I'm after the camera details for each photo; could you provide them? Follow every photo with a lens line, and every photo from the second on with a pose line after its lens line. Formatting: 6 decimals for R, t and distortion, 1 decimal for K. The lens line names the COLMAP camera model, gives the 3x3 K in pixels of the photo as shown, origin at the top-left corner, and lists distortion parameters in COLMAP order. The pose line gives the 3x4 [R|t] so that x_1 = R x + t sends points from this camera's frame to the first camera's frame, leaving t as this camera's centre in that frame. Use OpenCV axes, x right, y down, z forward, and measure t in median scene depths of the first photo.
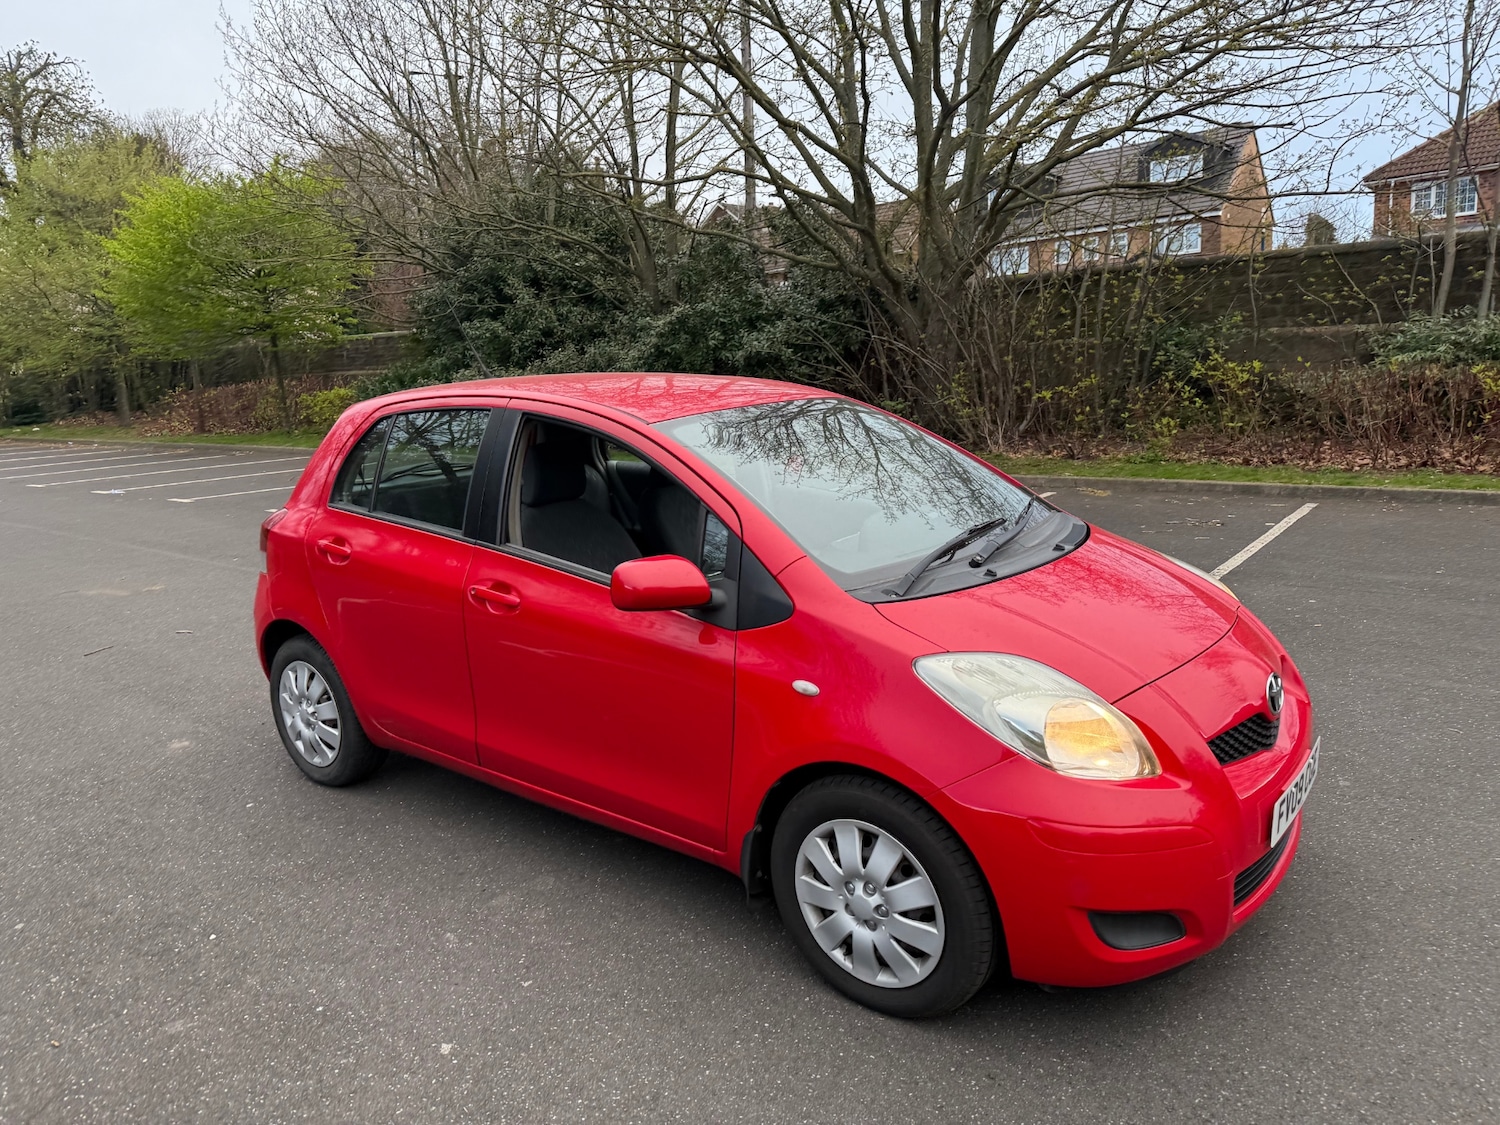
lens RADIAL K [[1052.7, 0, 743.2], [0, 1052.7, 573.3], [0, 0, 1]] dist [0.035148, -0.040658]
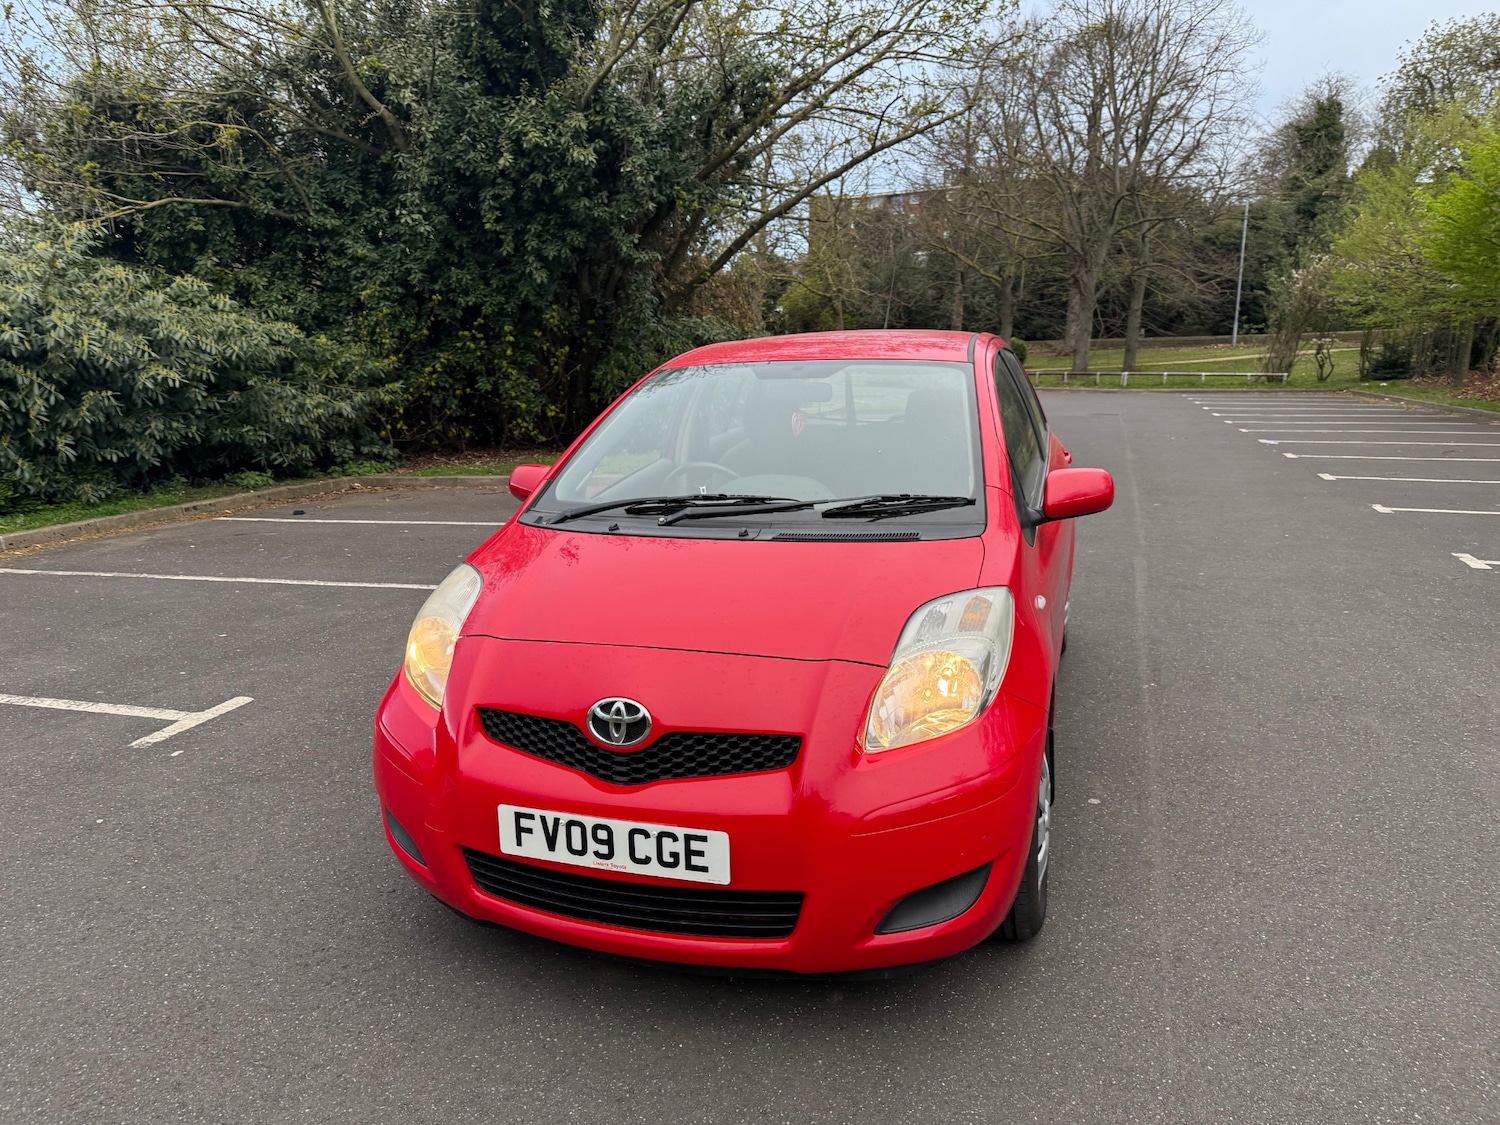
lens RADIAL K [[1052.7, 0, 742.9], [0, 1052.7, 554.0], [0, 0, 1]] dist [0.035148, -0.040658]
pose [[0.338086, 0.212549, -0.916799, 0.830402], [-0.193064, 0.969108, 0.153481, -0.105623], [0.921099, 0.125111, 0.368678, 0.503144]]
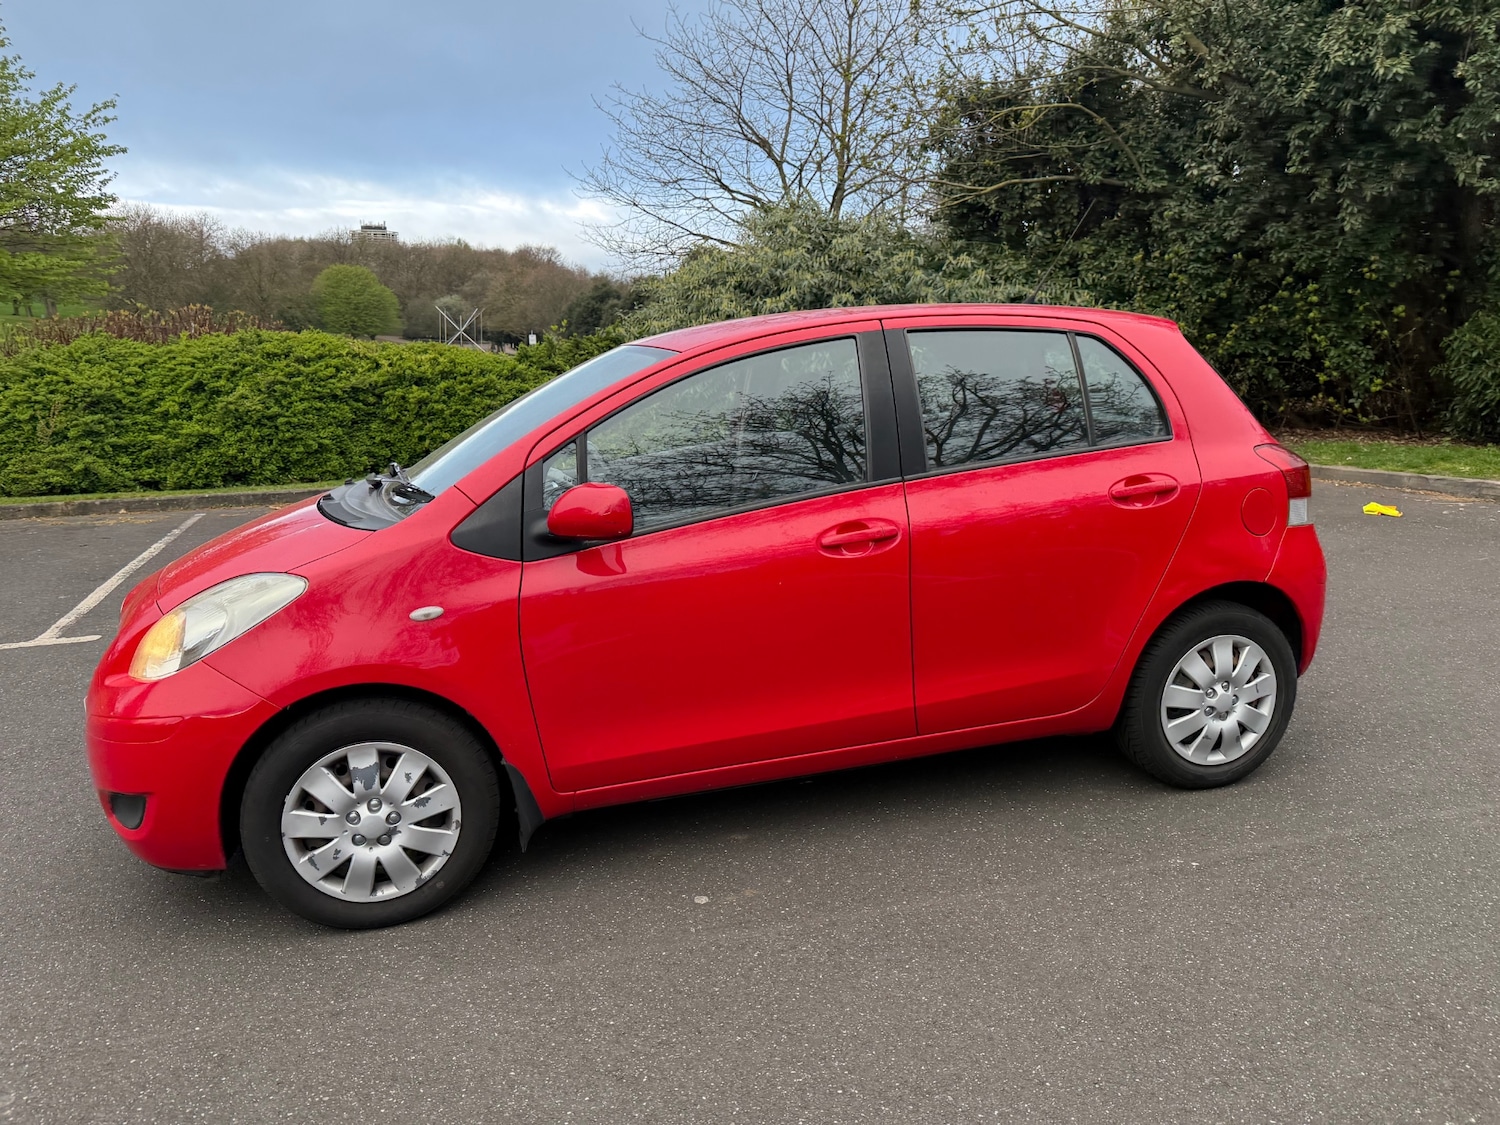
lens RADIAL K [[1052.7, 0, 751.0], [0, 1052.7, 560.2], [0, 0, 1]] dist [0.035148, -0.040658]
pose [[-0.581204, 0.223652, -0.782421, 0.659152], [-0.122104, 0.926636, 0.355578, -0.287505], [0.804545, 0.302200, -0.511256, 1.400104]]
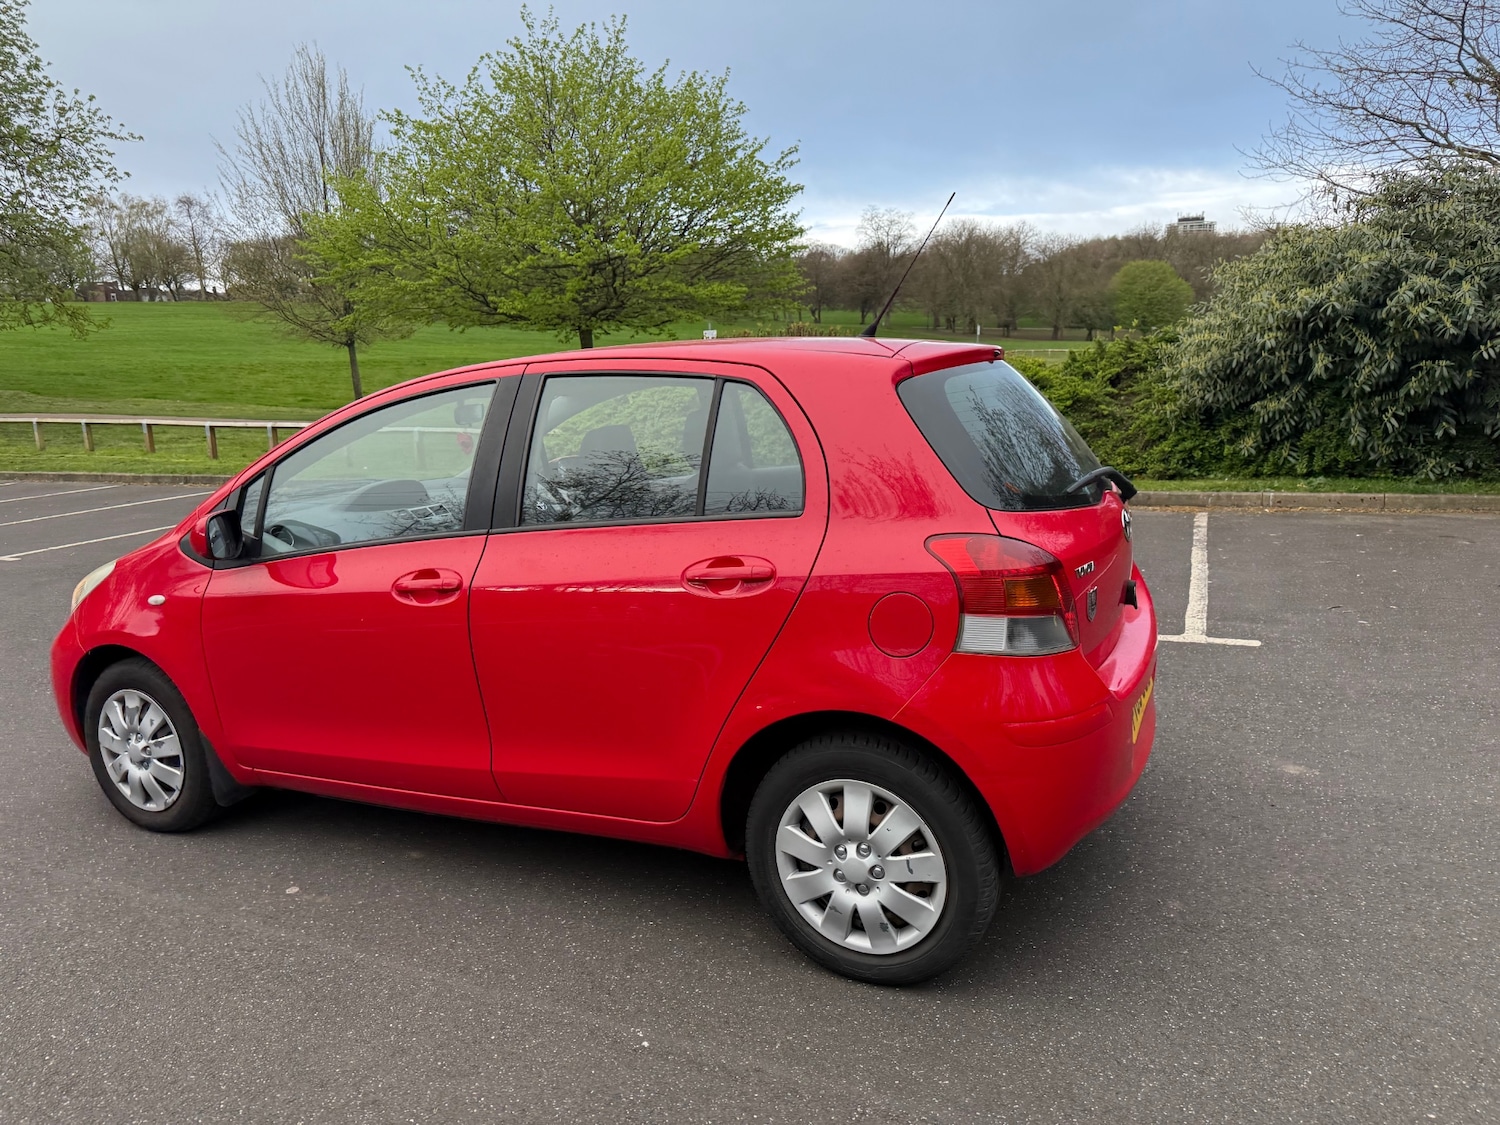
lens RADIAL K [[1052.7, 0, 751.0], [0, 1052.7, 574.3], [0, 0, 1]] dist [0.035148, -0.040658]
pose [[-0.968578, 0.129249, -0.212490, 0.010475], [0.033433, 0.914272, 0.403719, -0.343109], [0.246454, 0.383929, -0.889865, 1.763943]]
